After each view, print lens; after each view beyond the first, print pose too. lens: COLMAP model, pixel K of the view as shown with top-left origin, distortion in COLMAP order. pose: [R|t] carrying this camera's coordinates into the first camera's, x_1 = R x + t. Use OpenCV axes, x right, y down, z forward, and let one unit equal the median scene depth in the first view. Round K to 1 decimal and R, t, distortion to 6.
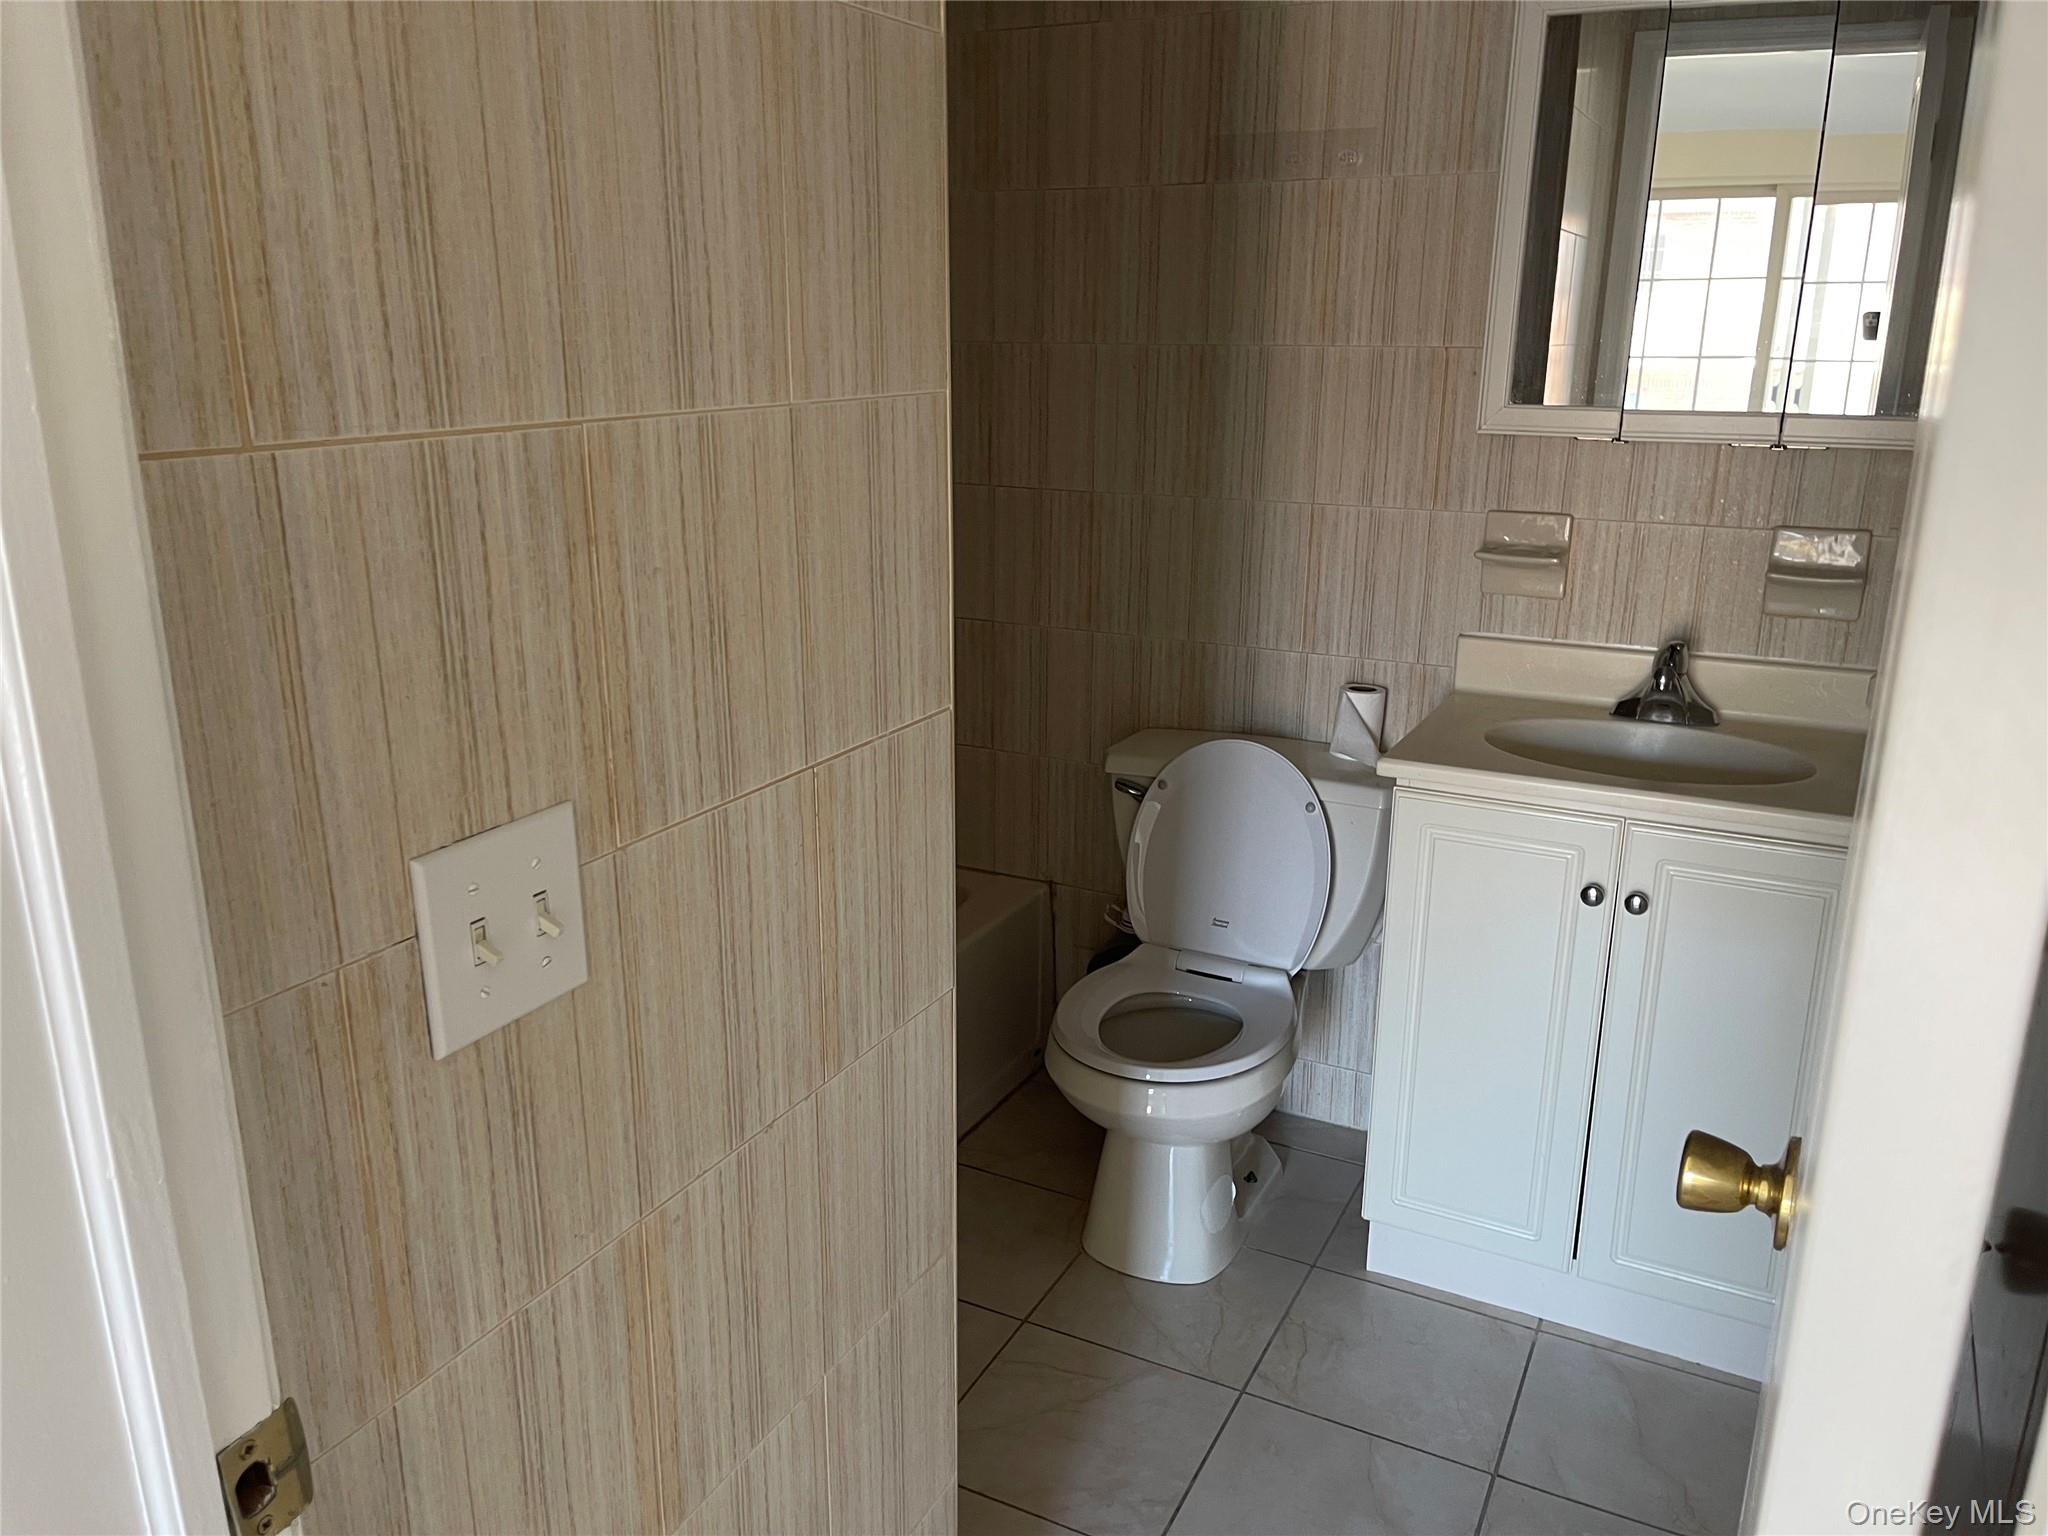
lens RADIAL K [[1510.7, 0, 1015.7], [0, 1510.7, 773.9], [0, 0, 1]] dist [0.042604, -0.088636]
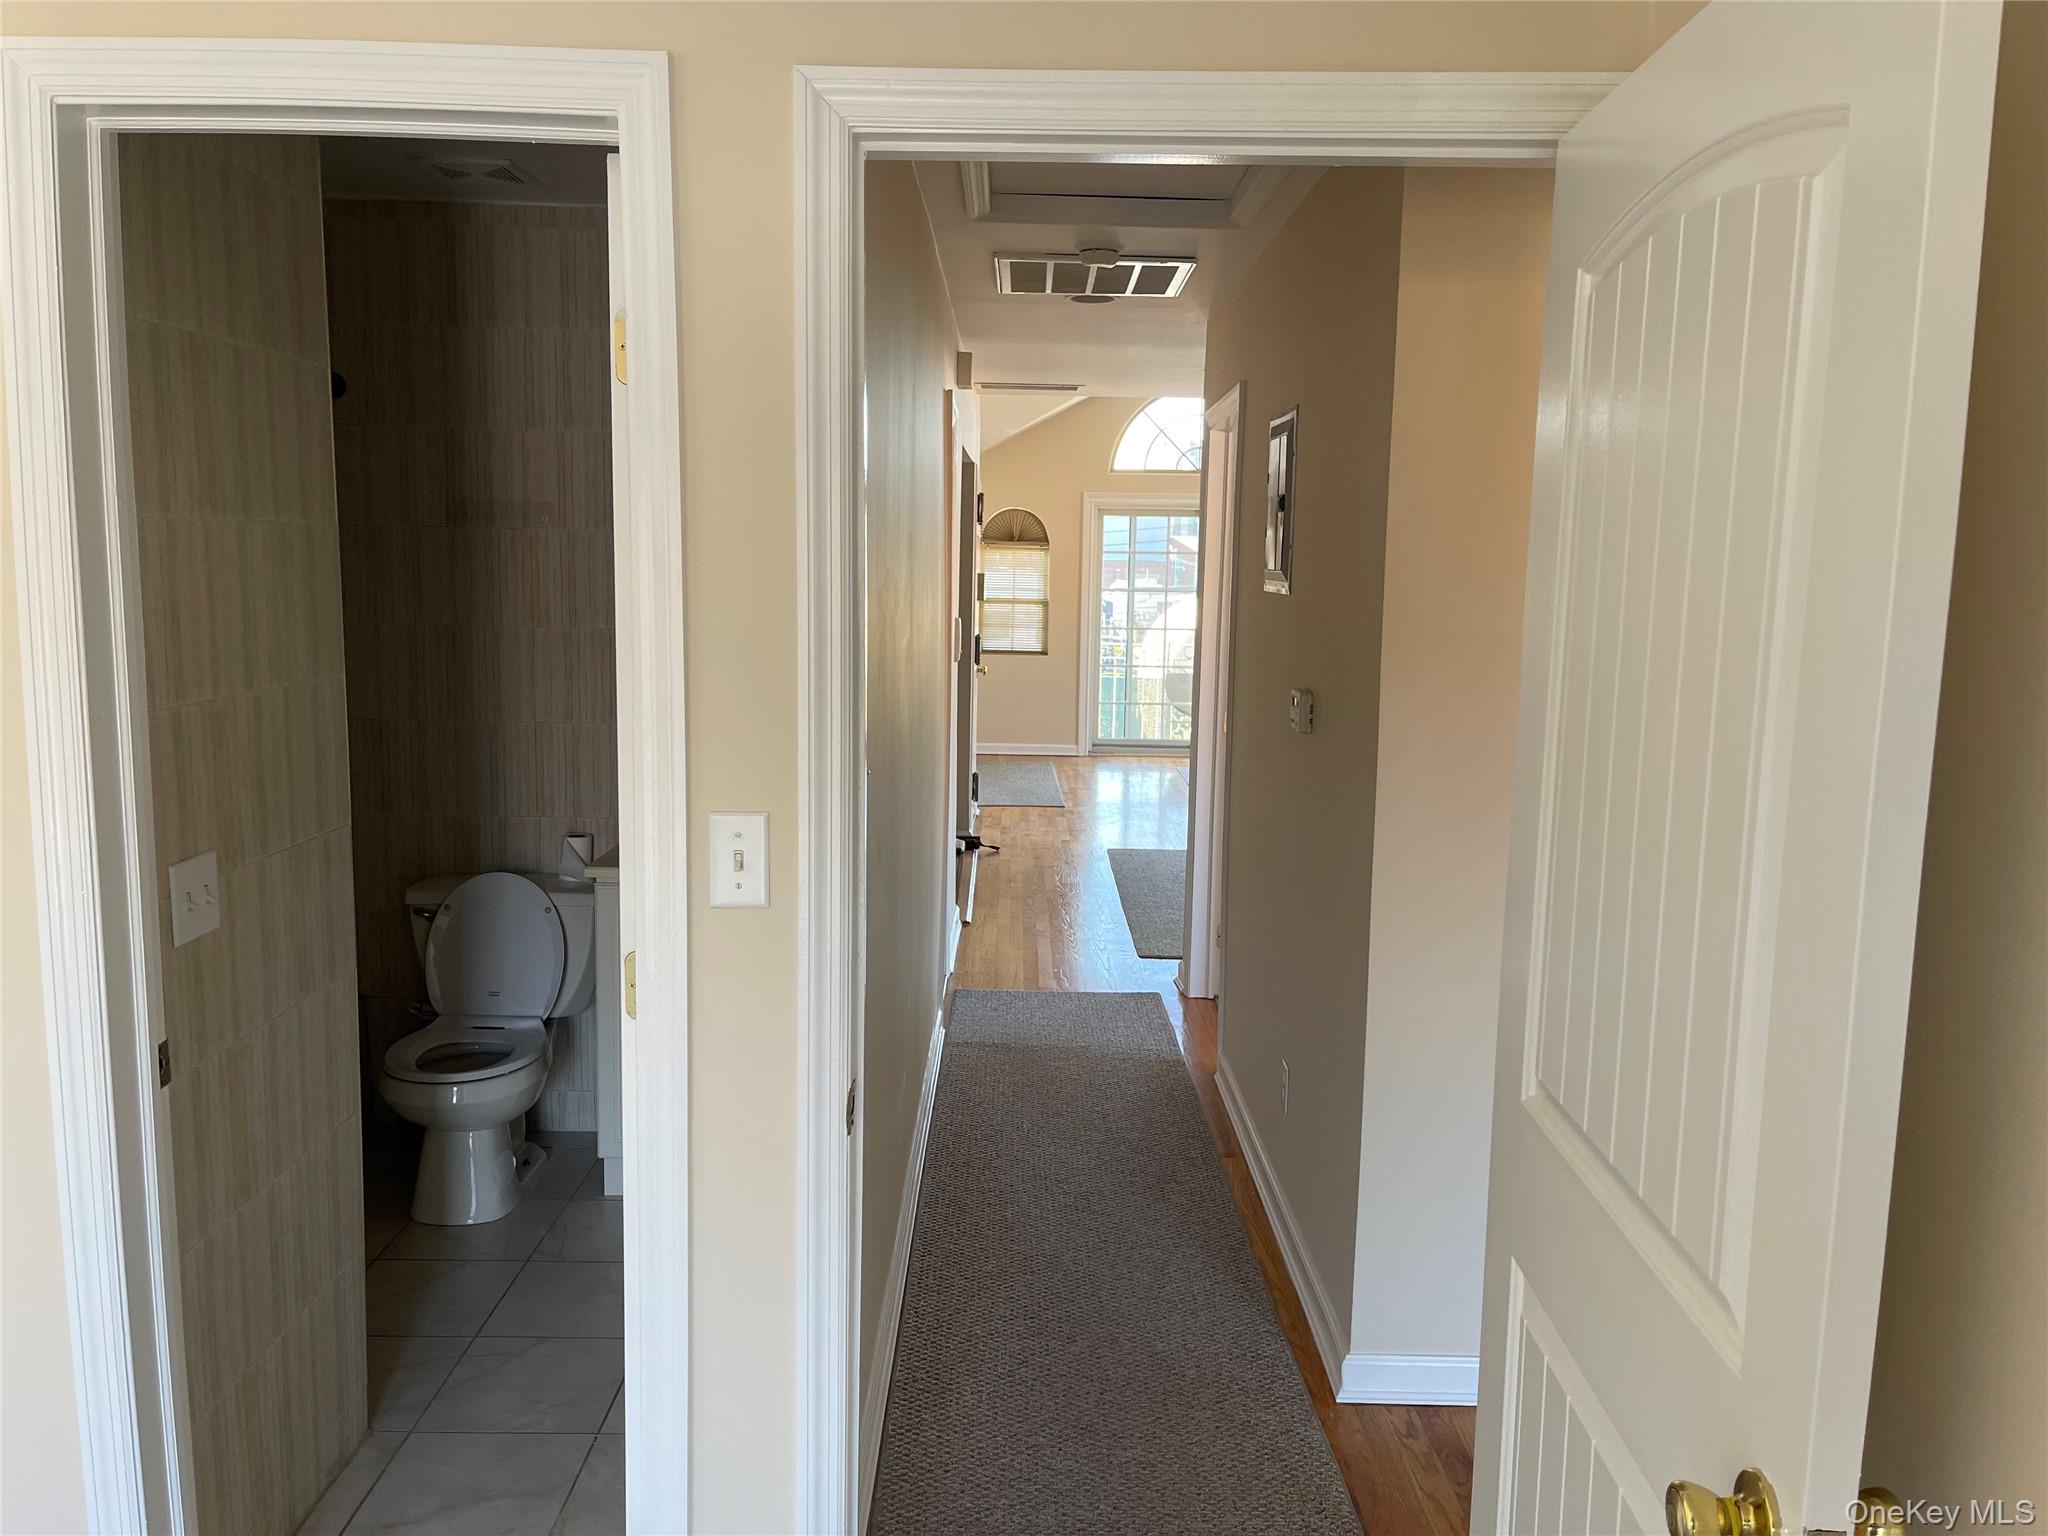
lens RADIAL K [[1521.0, 0, 974.6], [0, 1521.0, 765.7], [0, 0, 1]] dist [0.067015, -0.000213]
pose [[0.896973, -0.048475, 0.439420, -0.102136], [0.112702, 0.986202, -0.121261, 0.117920], [-0.427479, 0.158291, 0.890059, -0.645867]]
